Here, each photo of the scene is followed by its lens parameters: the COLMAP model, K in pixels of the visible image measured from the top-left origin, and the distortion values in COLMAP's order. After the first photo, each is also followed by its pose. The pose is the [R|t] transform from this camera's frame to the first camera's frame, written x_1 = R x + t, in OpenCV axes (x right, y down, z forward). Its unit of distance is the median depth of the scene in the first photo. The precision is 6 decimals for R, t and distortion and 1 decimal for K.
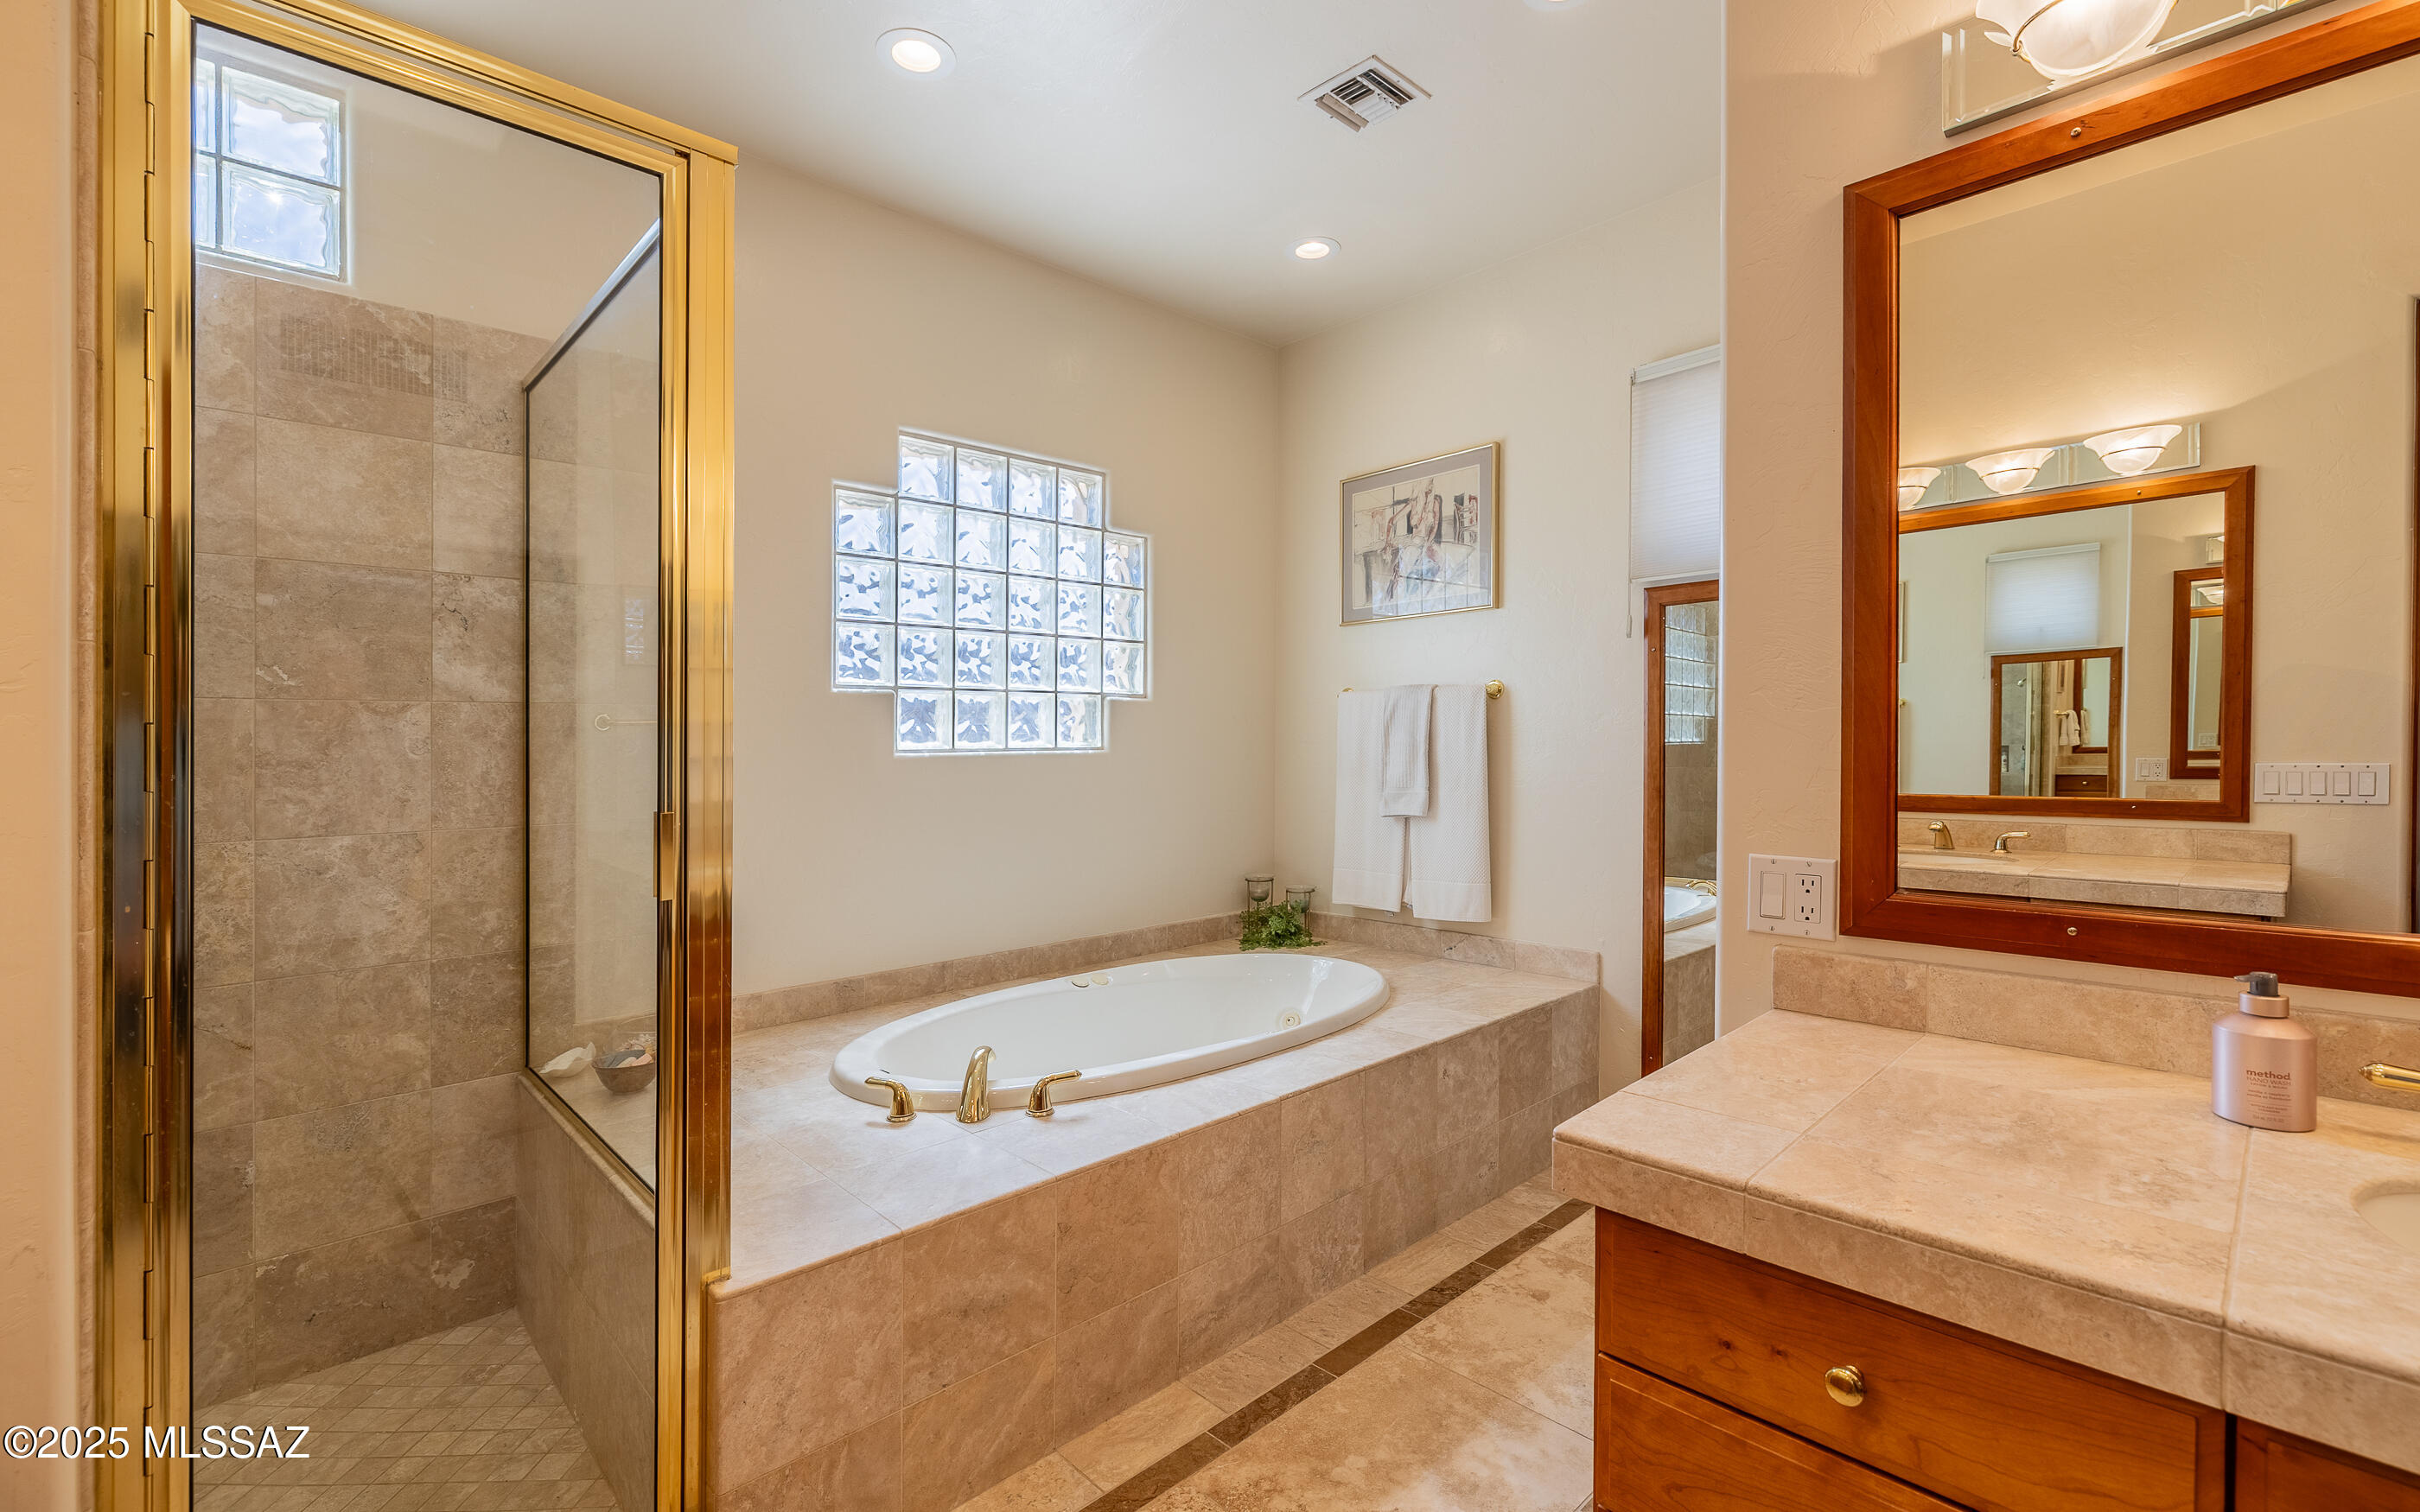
lens RADIAL K [[1043.8, 0, 1210.0], [0, 1043.8, 756.0], [0, 0, 1]] dist [-0.002161, -0.000167]
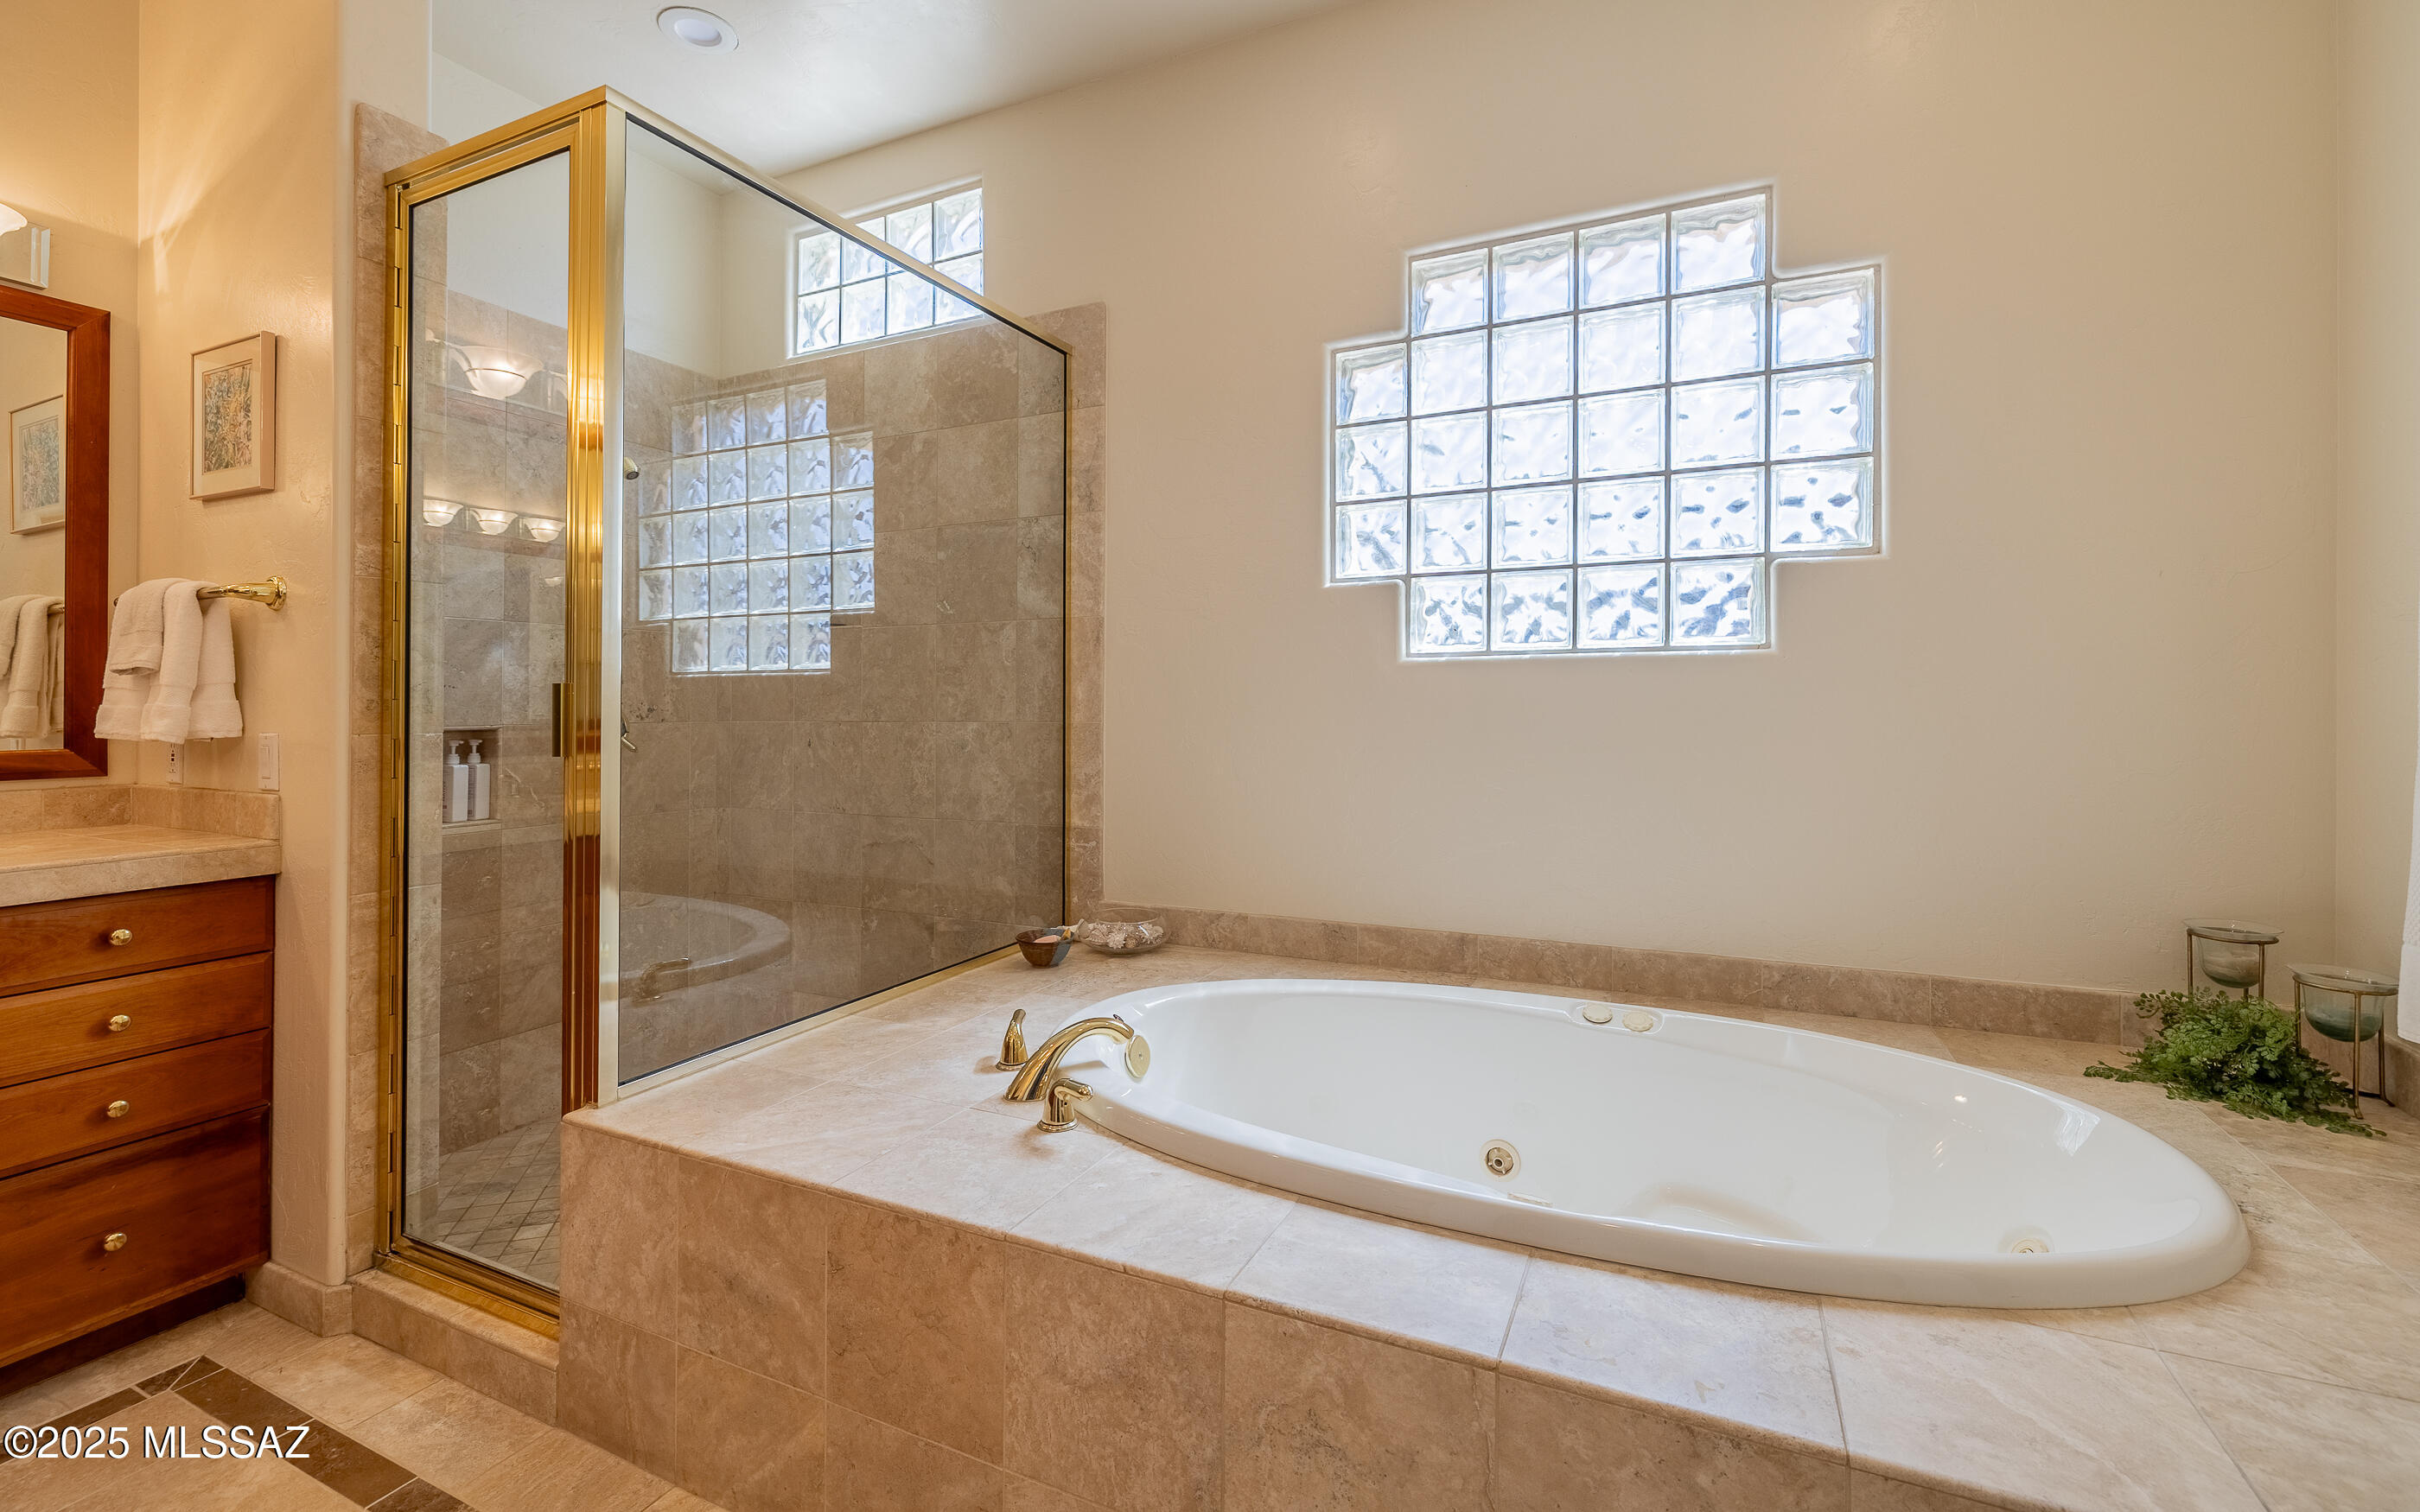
lens RADIAL K [[1022.2, 0, 1210.6], [0, 1022.2, 673.9], [0, 0, 1]] dist [-0.000772, -0.000580]
pose [[0.364381, -0.013619, -0.931150, 0.498629], [-0.008528, 0.999802, -0.017960, 0.033646], [0.931211, 0.014485, 0.364193, 0.759150]]
